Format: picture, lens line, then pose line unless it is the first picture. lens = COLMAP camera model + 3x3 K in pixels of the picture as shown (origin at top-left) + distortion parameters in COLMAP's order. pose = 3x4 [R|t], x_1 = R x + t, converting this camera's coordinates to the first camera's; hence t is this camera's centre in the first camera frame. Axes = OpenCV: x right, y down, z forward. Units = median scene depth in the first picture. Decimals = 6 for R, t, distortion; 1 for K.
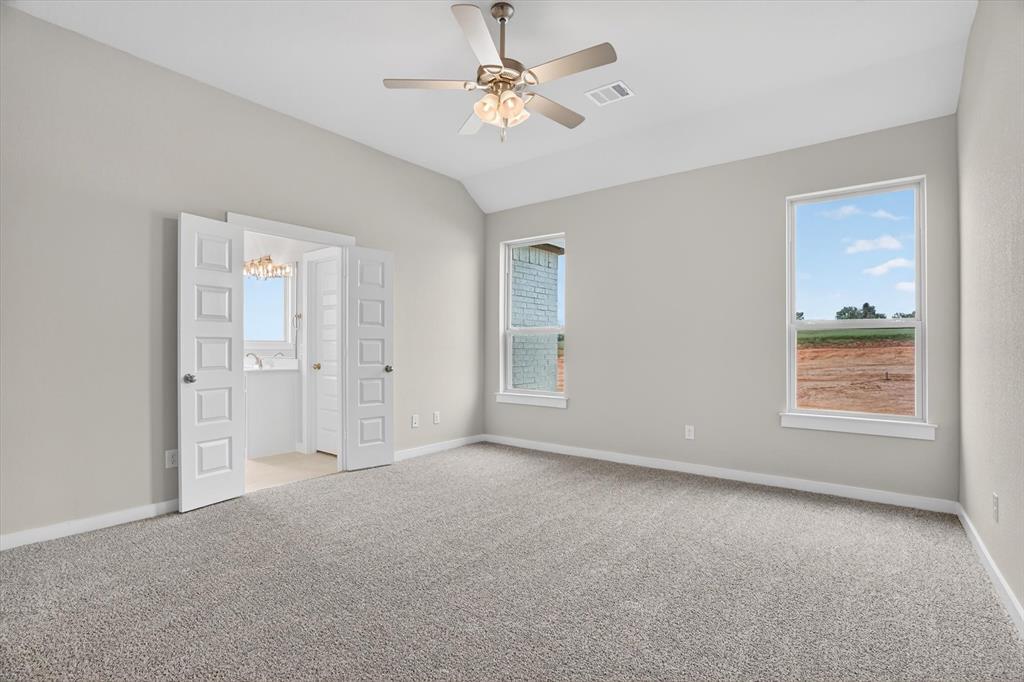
lens RADIAL K [[480.4, 0, 515.4], [0, 480.4, 342.6], [0, 0, 1]] dist [-0.056326, 0.022051]
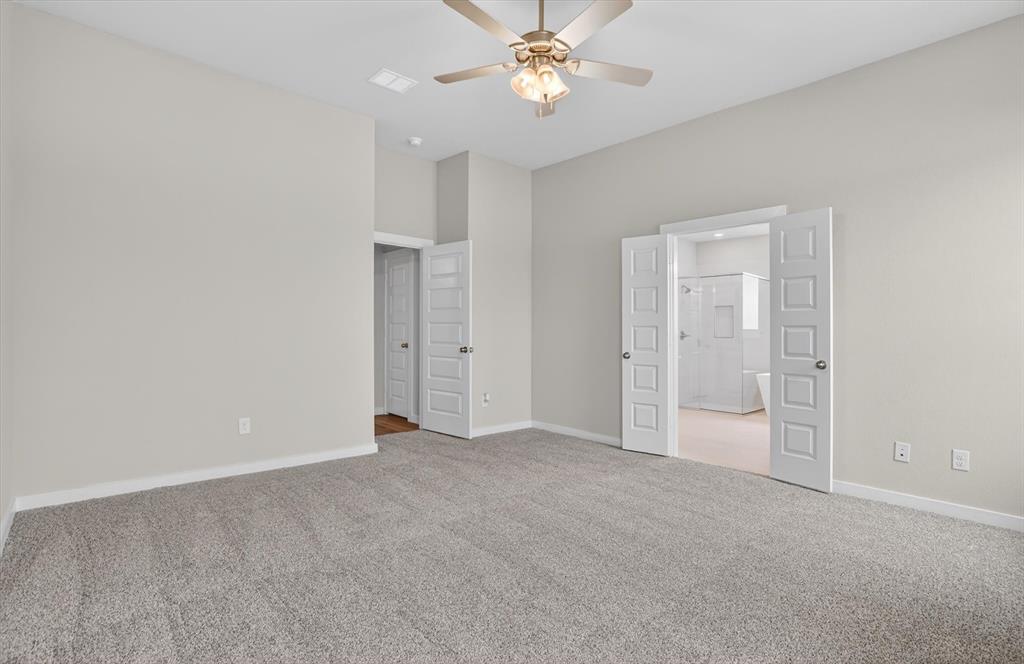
lens RADIAL K [[472.4, 0, 512.0], [0, 472.4, 332.0], [0, 0, 1]] dist [-0.000581, -0.000124]
pose [[-0.146461, 0.007038, -0.989191, 0.562974], [0.002261, 0.999974, 0.006780, -0.003416], [0.989214, -0.001244, -0.146473, 0.647881]]
